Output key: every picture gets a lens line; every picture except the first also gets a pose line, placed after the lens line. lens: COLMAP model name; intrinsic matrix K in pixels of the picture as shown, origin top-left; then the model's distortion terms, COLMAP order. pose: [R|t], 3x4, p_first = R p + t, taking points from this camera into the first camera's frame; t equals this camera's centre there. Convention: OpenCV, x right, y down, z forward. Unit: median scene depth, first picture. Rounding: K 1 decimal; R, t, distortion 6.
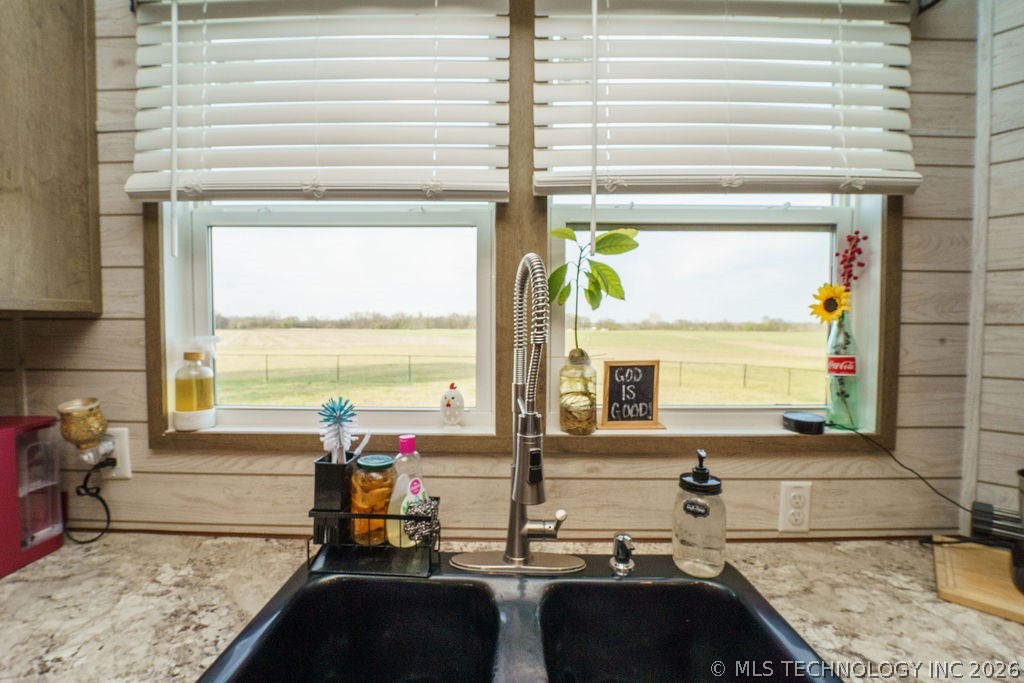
lens RADIAL K [[421.2, 0, 499.8], [0, 421.2, 338.1], [0, 0, 1]] dist [-0.022228, -0.000025]
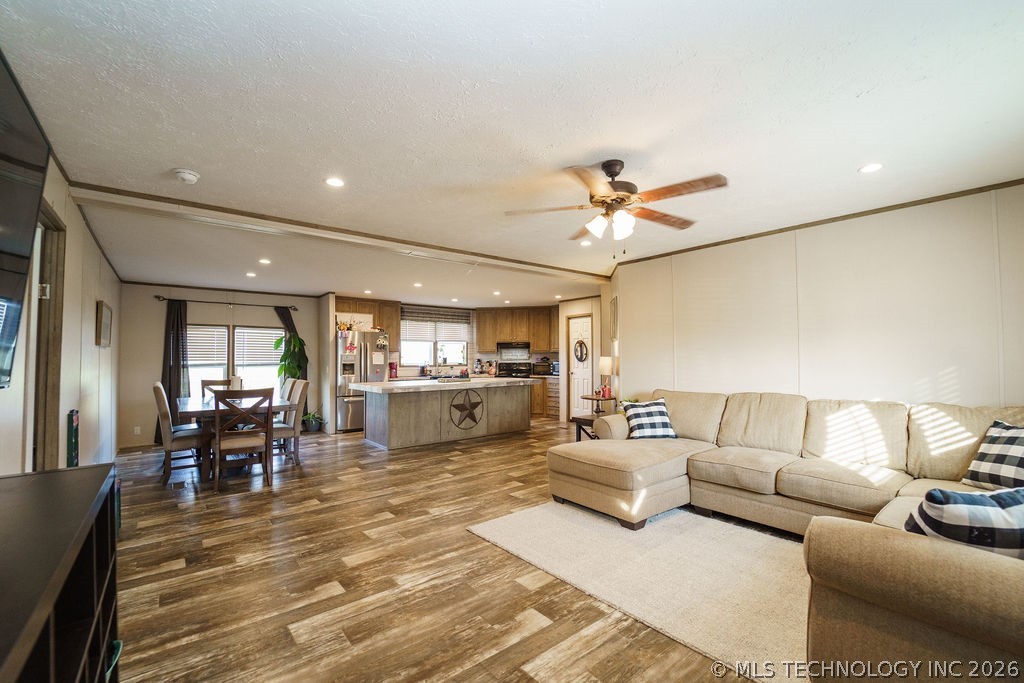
lens RADIAL K [[433.1, 0, 510.9], [0, 433.1, 342.8], [0, 0, 1]] dist [-0.001606, -0.000131]
pose [[0.777991, 0.014577, 0.628106, -4.996674], [0.029290, 0.997802, -0.059436, 0.367042], [-0.627592, 0.064638, 0.775854, -8.088153]]
